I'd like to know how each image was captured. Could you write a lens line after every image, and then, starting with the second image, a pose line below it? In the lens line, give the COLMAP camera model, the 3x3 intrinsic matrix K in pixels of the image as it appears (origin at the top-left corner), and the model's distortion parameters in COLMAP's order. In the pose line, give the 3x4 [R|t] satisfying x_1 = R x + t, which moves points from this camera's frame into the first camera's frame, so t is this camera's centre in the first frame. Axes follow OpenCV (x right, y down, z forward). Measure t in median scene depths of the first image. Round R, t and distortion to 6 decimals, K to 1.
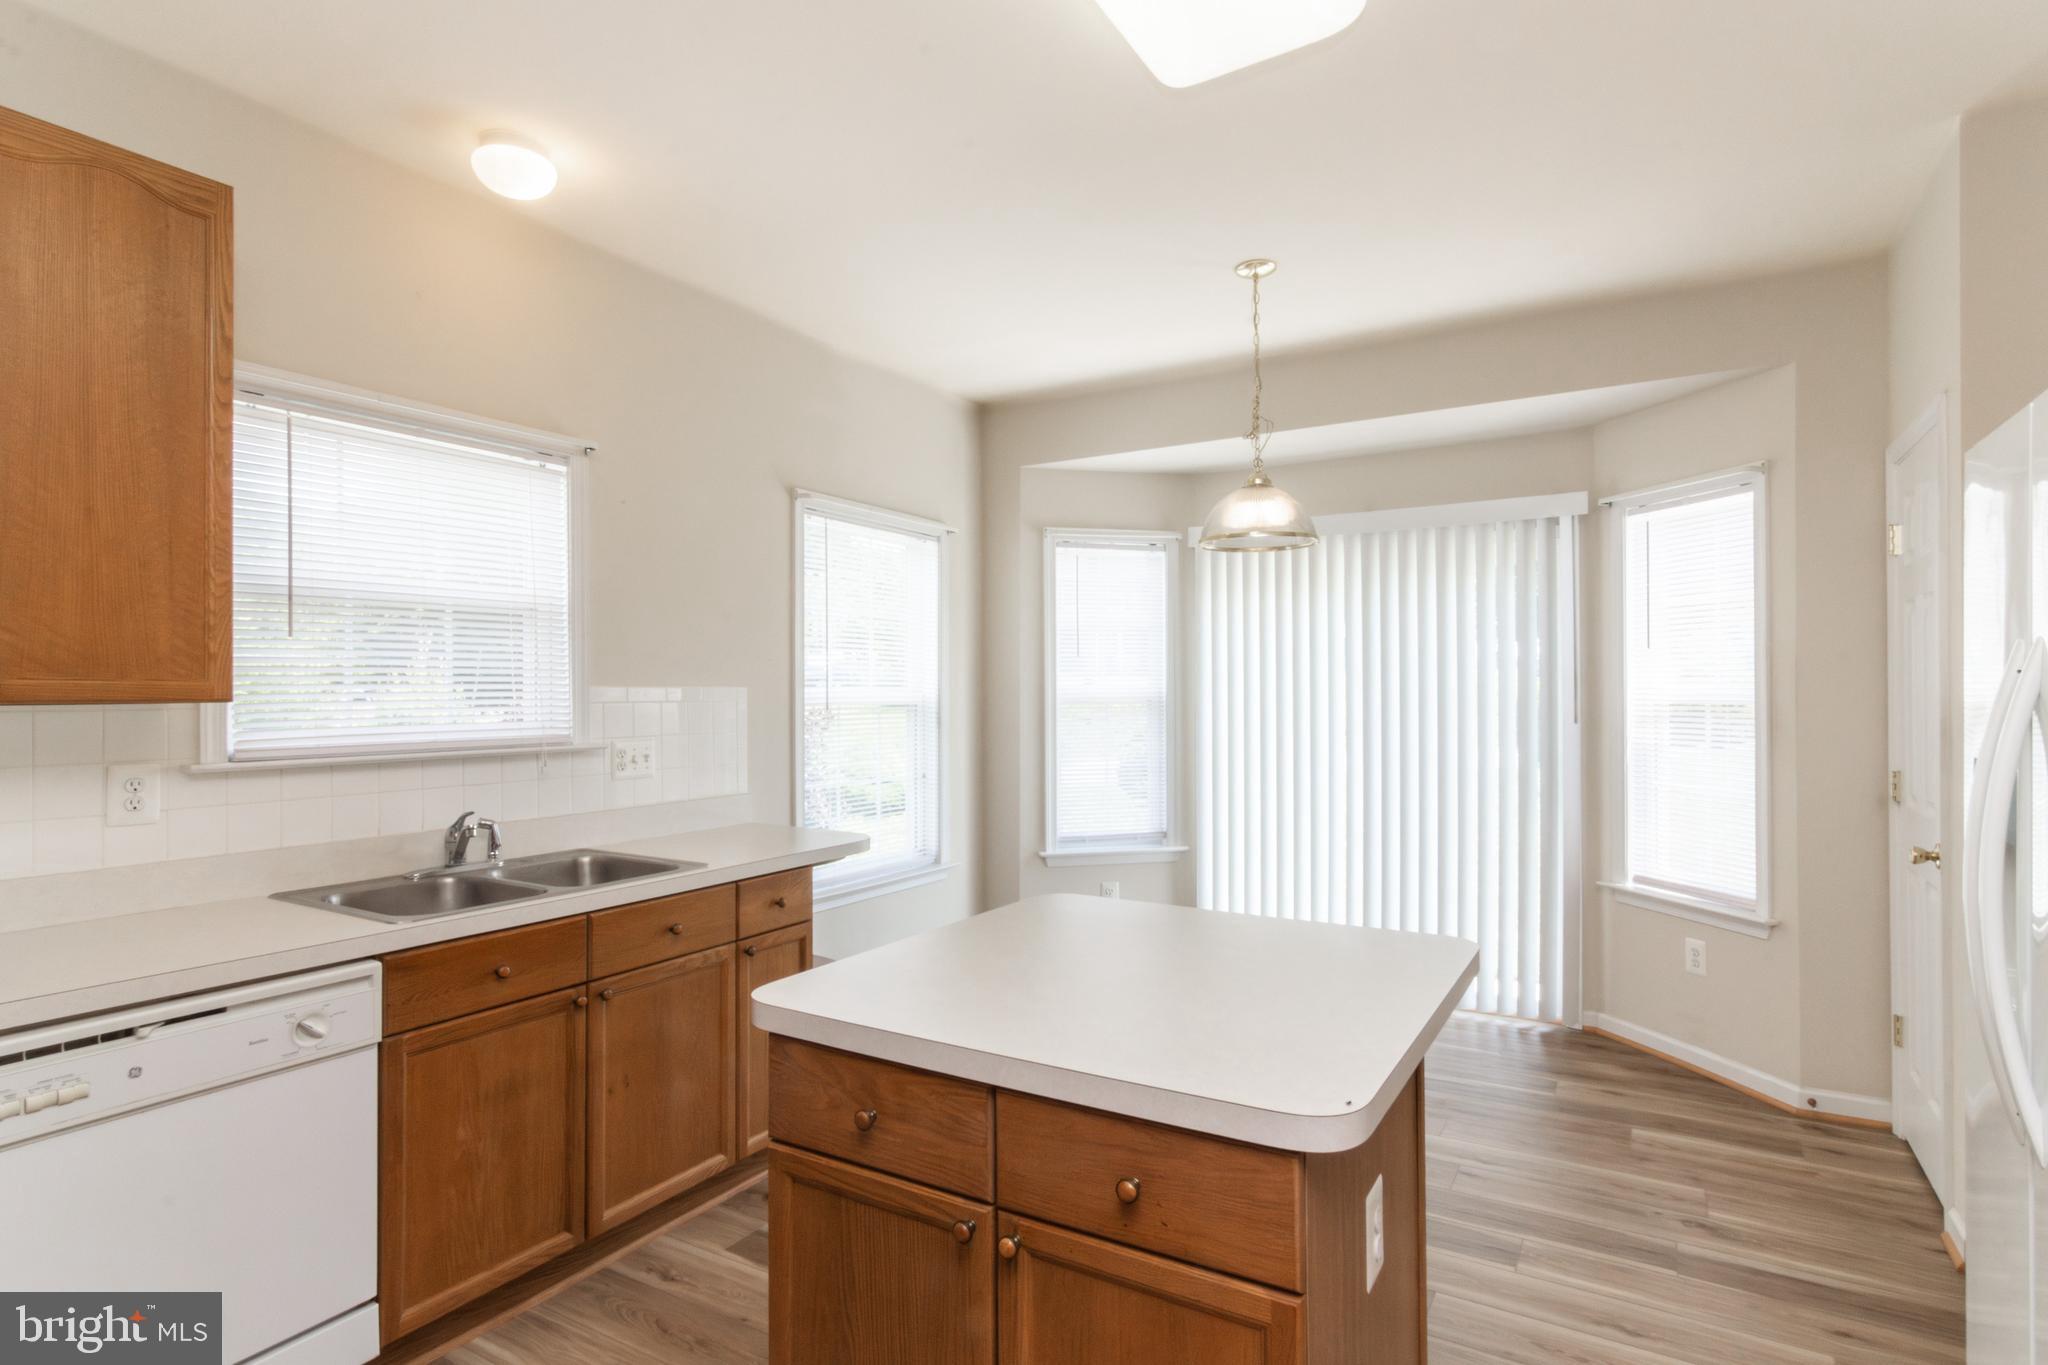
lens RADIAL K [[1050.7, 0, 1016.0], [0, 1050.7, 688.2], [0, 0, 1]] dist [-0.005479, 0.003243]
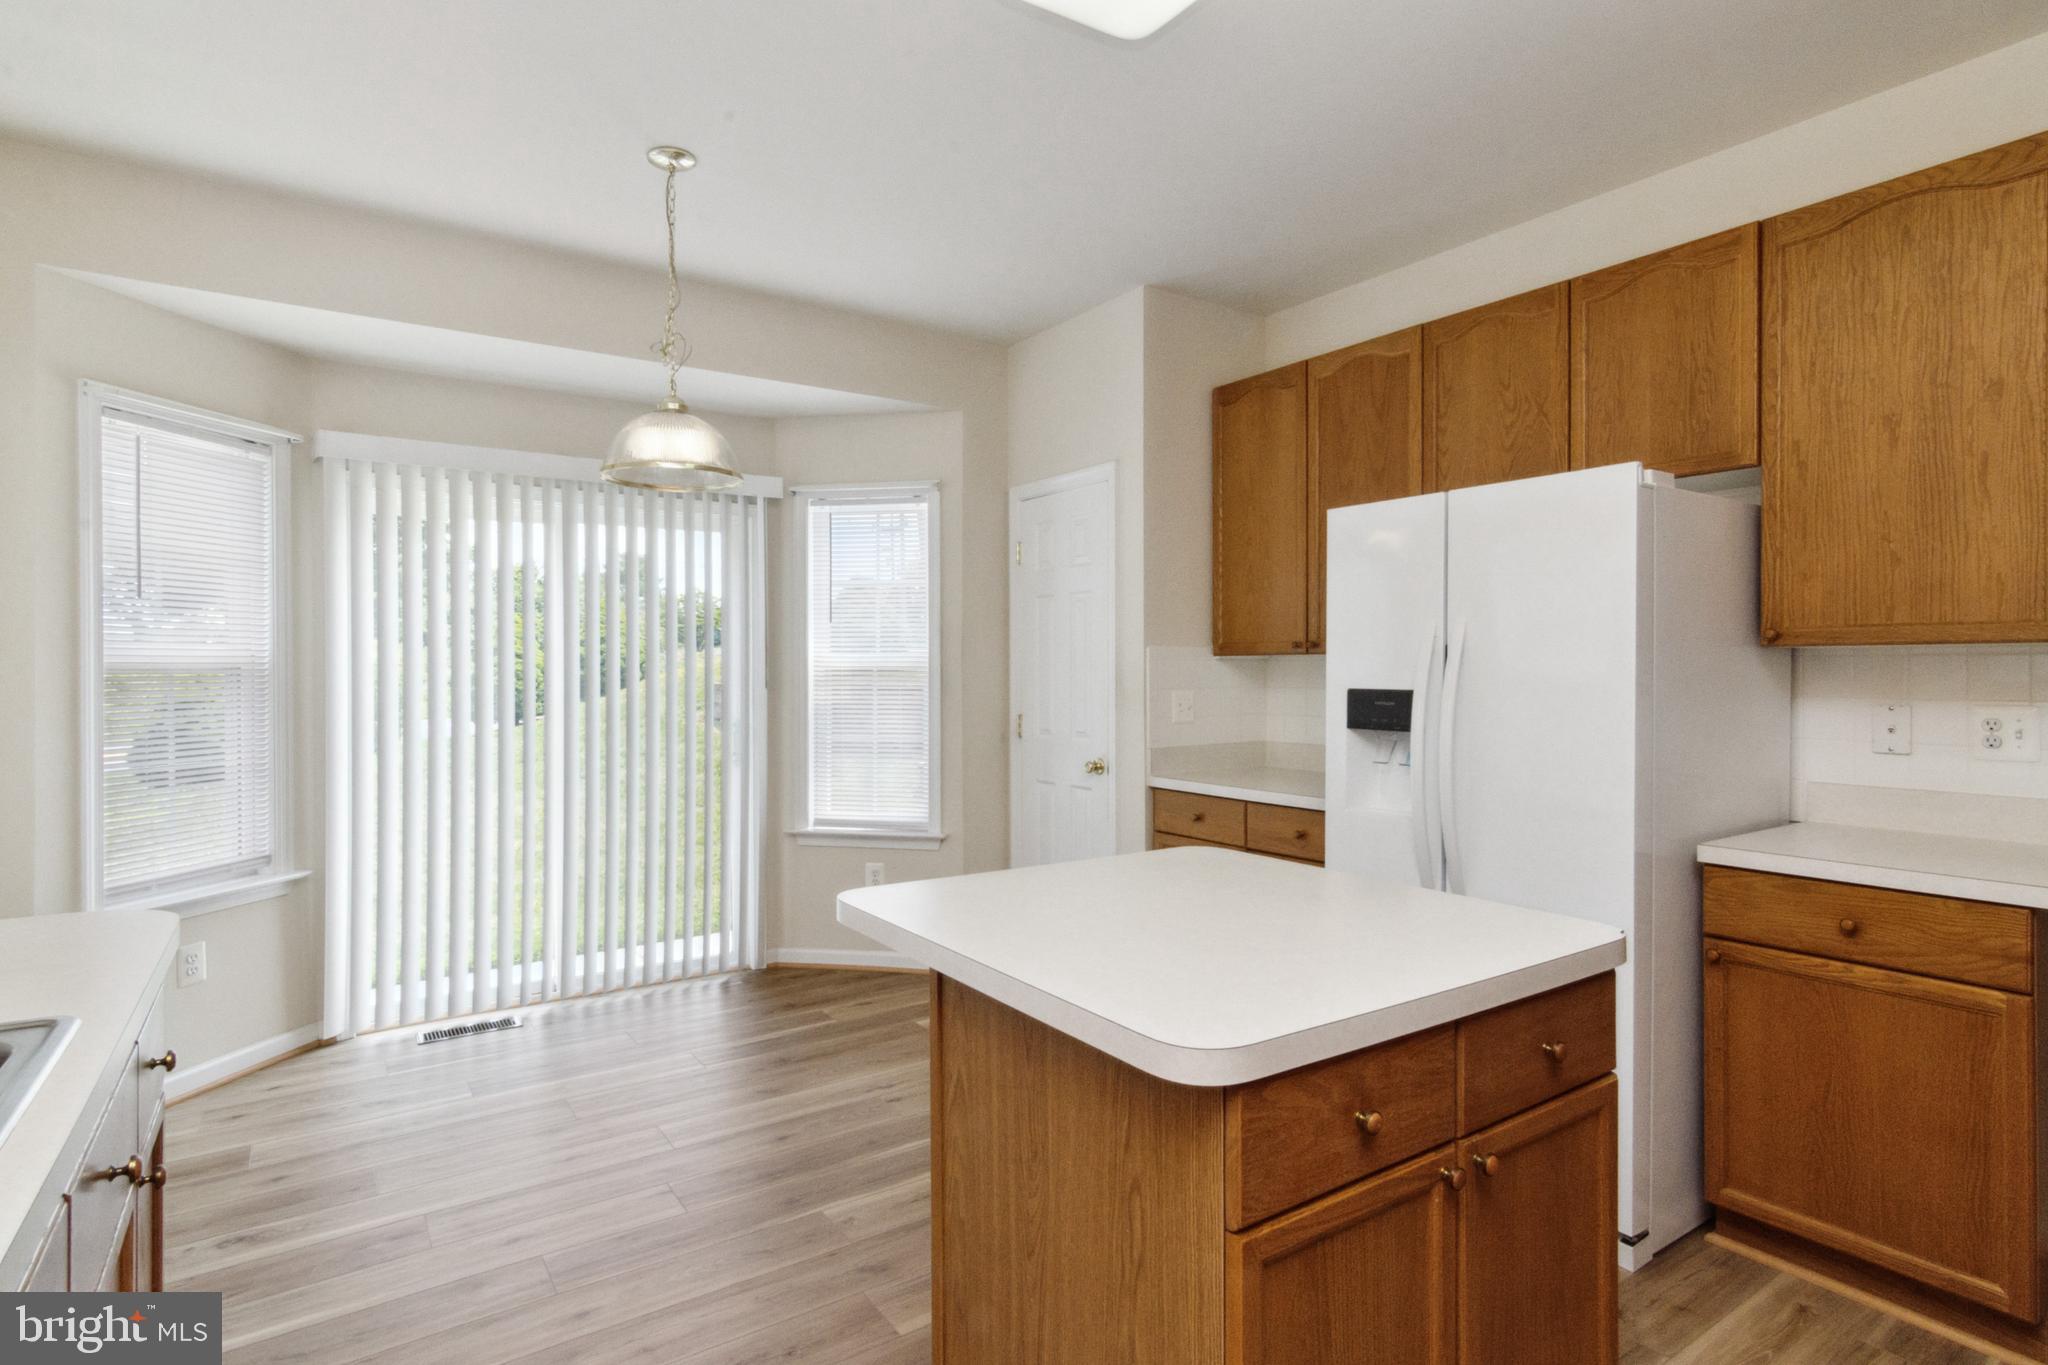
lens RADIAL K [[1050.7, 0, 1018.4], [0, 1050.7, 671.0], [0, 0, 1]] dist [-0.005479, 0.003243]
pose [[0.410994, 0.001880, 0.911636, -0.382977], [-0.002121, 0.999997, -0.001107, 0.017498], [-0.911636, -0.001479, 0.410997, 0.338047]]
